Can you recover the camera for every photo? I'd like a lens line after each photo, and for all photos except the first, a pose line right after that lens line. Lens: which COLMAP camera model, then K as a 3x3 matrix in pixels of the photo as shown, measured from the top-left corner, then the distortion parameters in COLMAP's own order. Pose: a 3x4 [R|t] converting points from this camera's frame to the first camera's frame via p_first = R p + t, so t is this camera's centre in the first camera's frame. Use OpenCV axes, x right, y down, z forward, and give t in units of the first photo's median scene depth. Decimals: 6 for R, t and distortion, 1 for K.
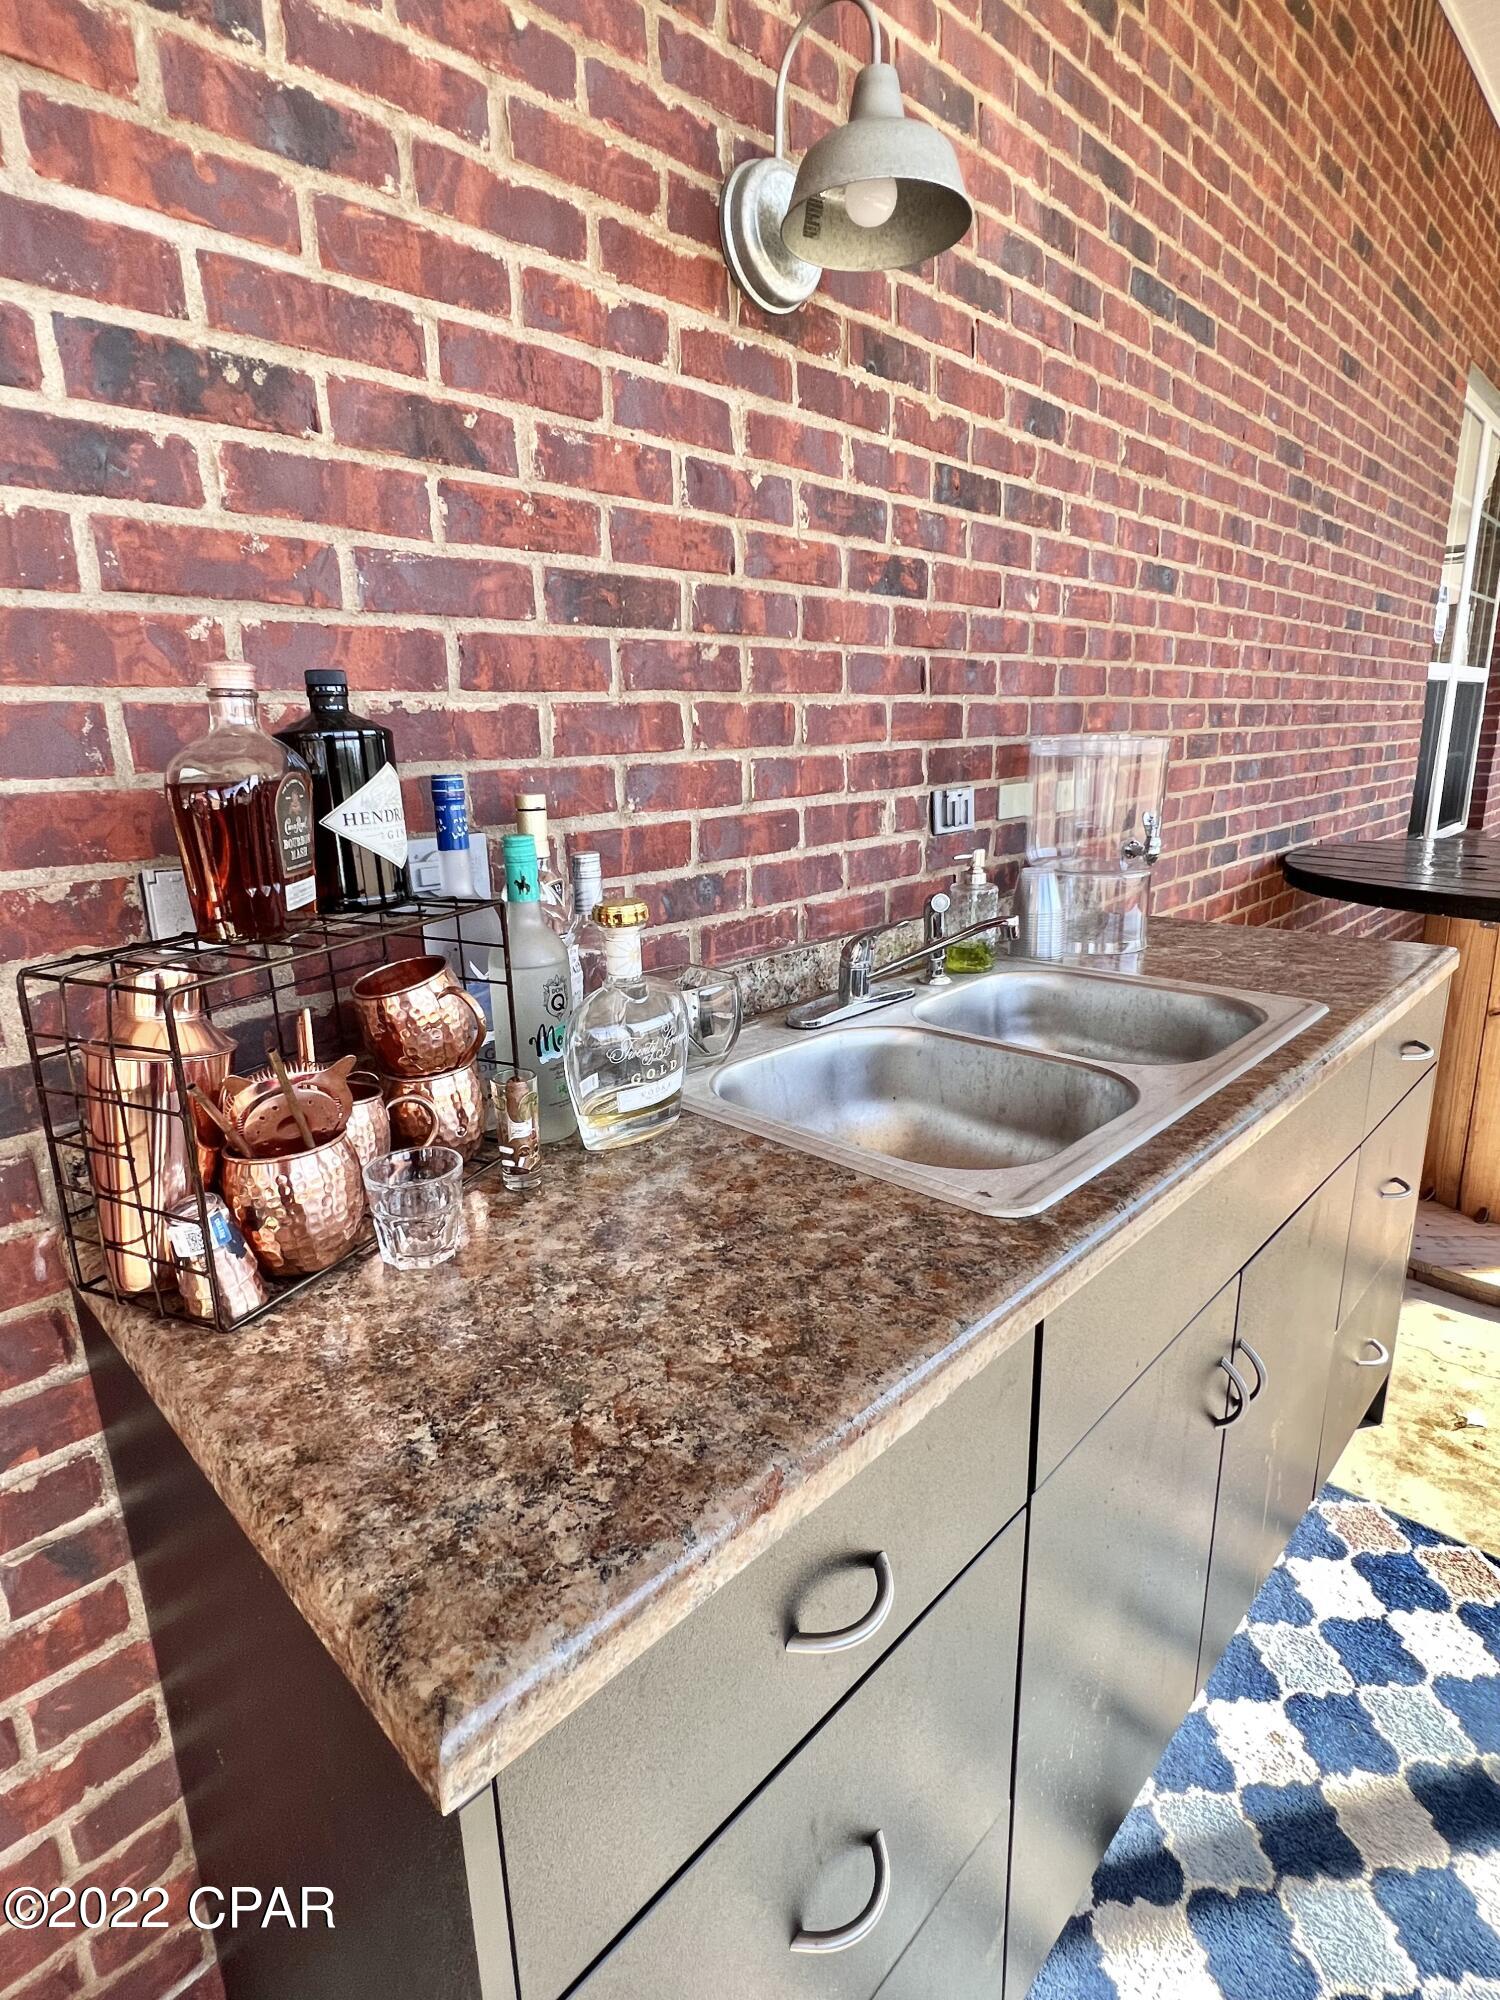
lens RADIAL K [[1000.4, 0, 674.9], [0, 1000.4, 1002.3], [0, 0, 1]] dist [-0.000959, 0.000139]
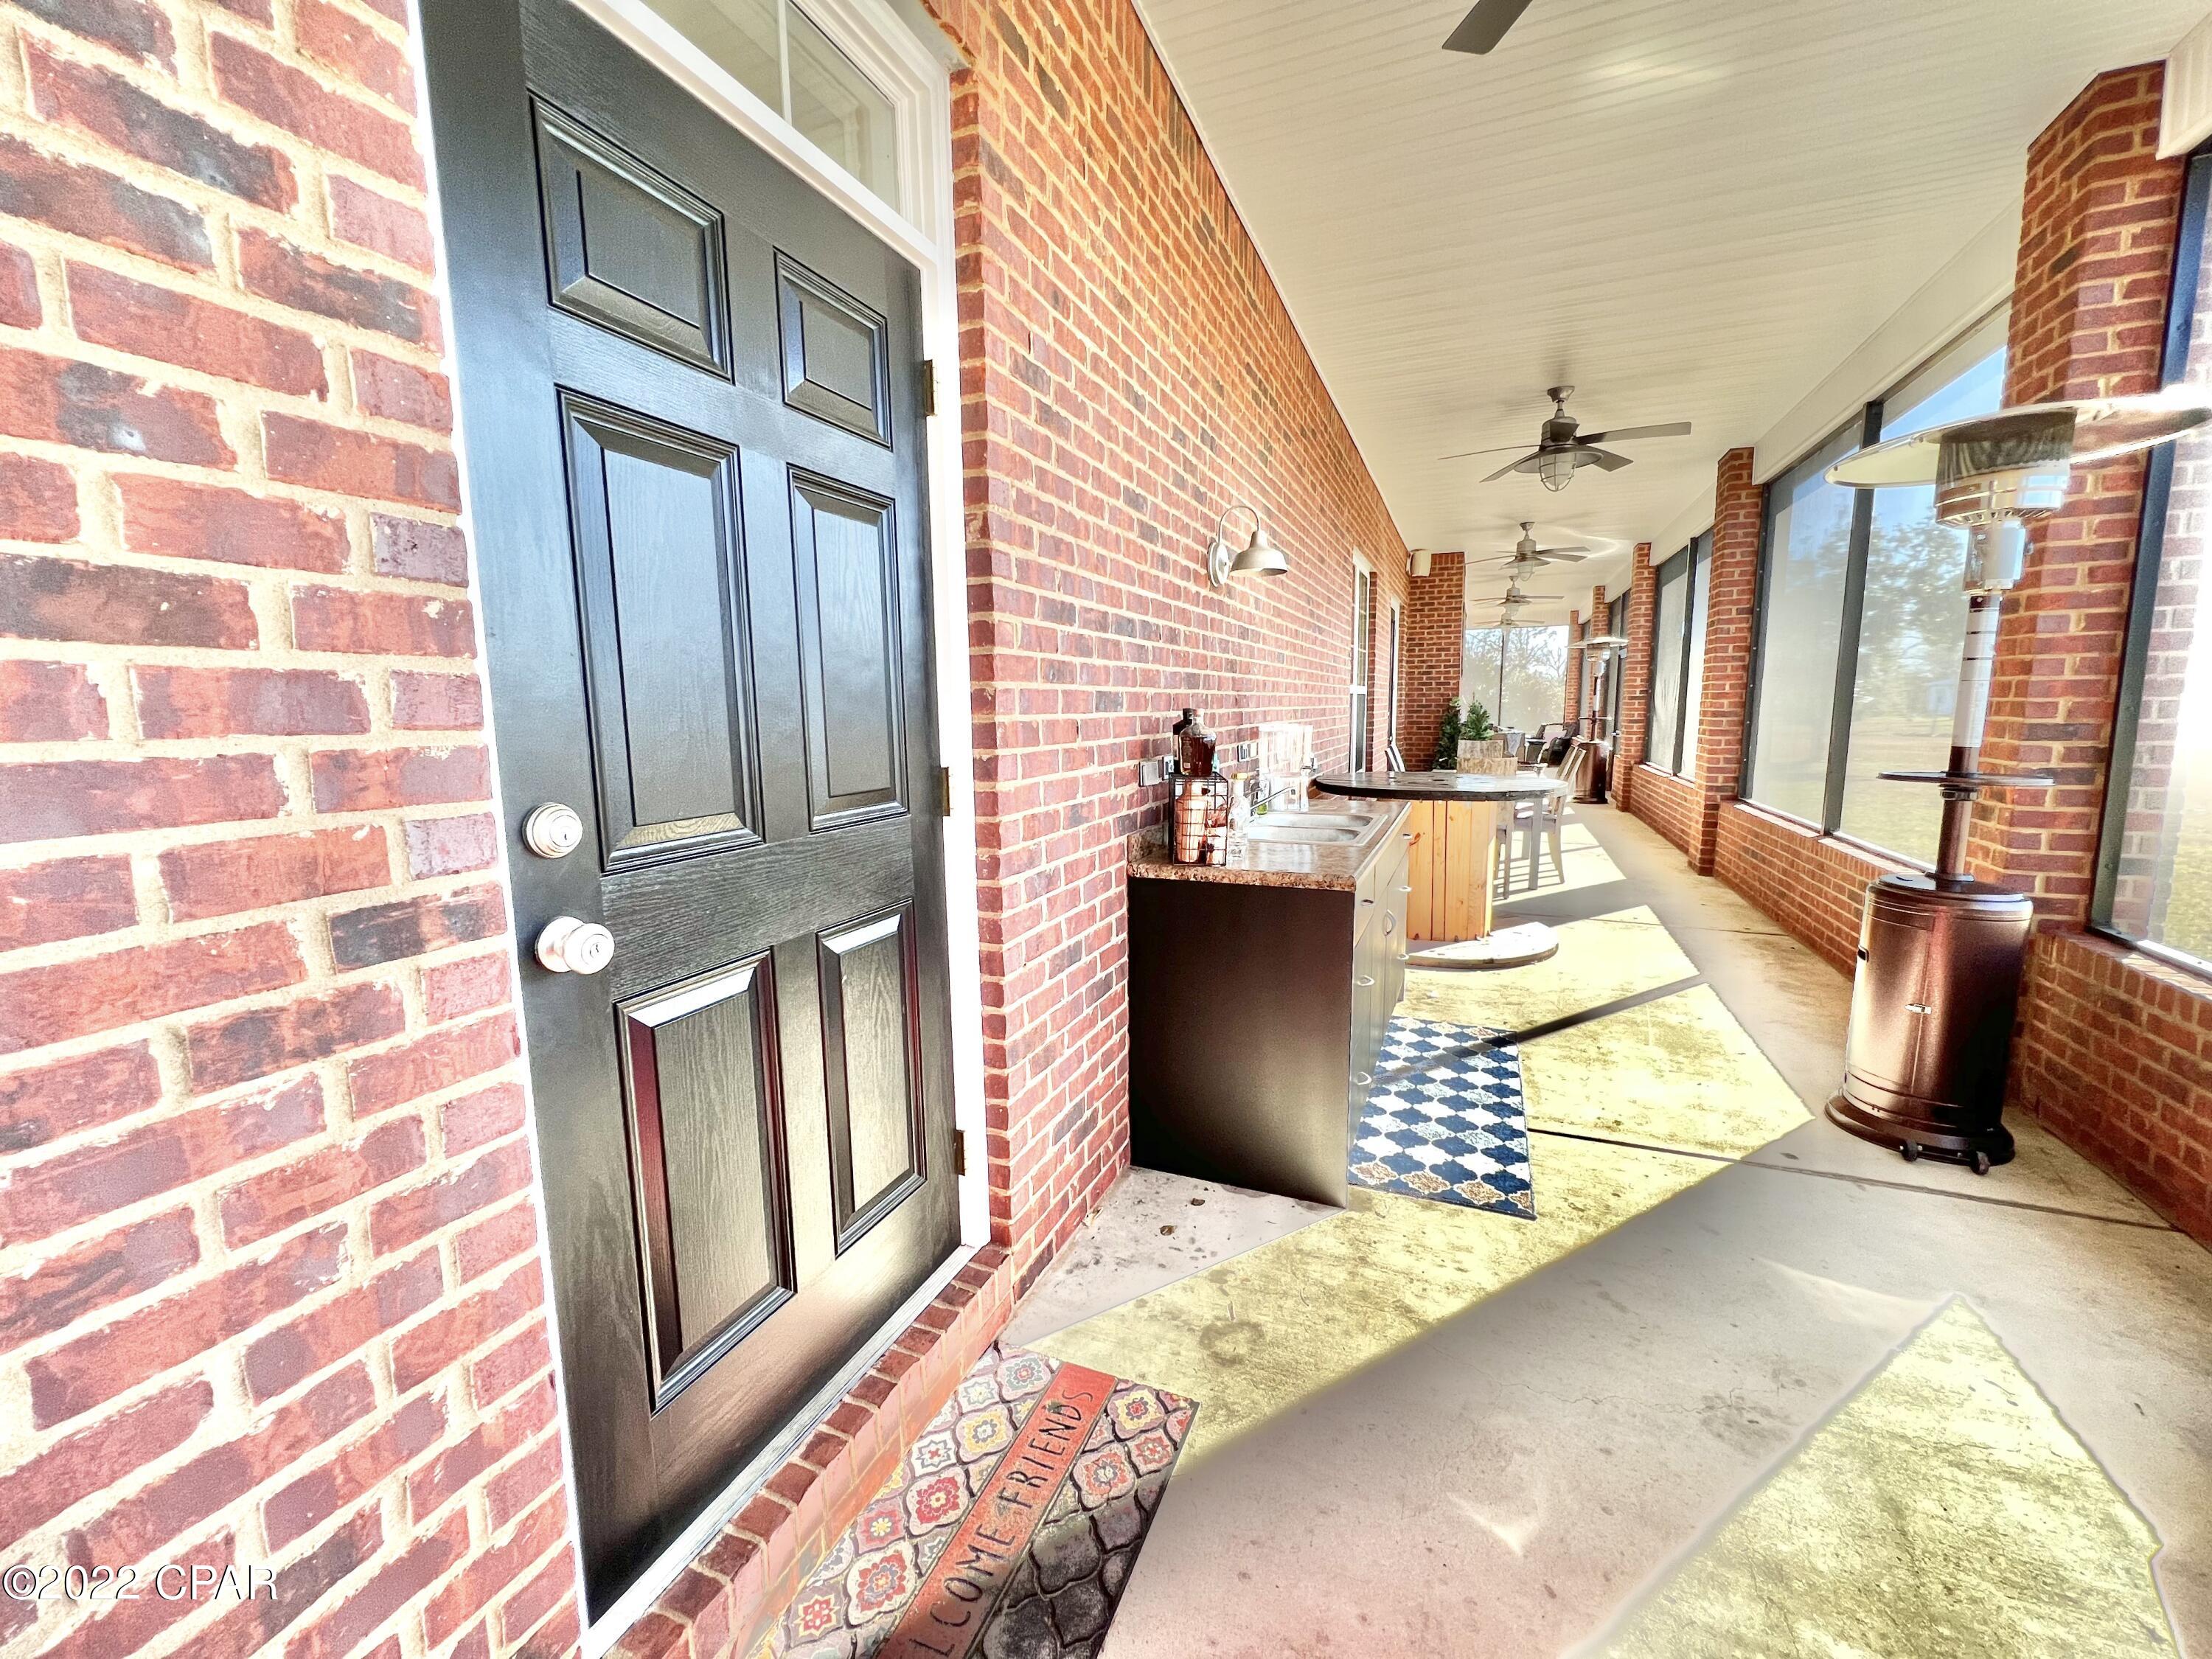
lens RADIAL K [[889.9, 0, 1103.8], [0, 889.9, 827.3], [0, 0, 1]] dist [-0.001383, 0.000409]
pose [[0.919580, -0.029578, 0.391789, -0.560287], [0.082178, 0.989587, -0.118174, 0.137831], [-0.384213, 0.140866, 0.912435, -0.525971]]
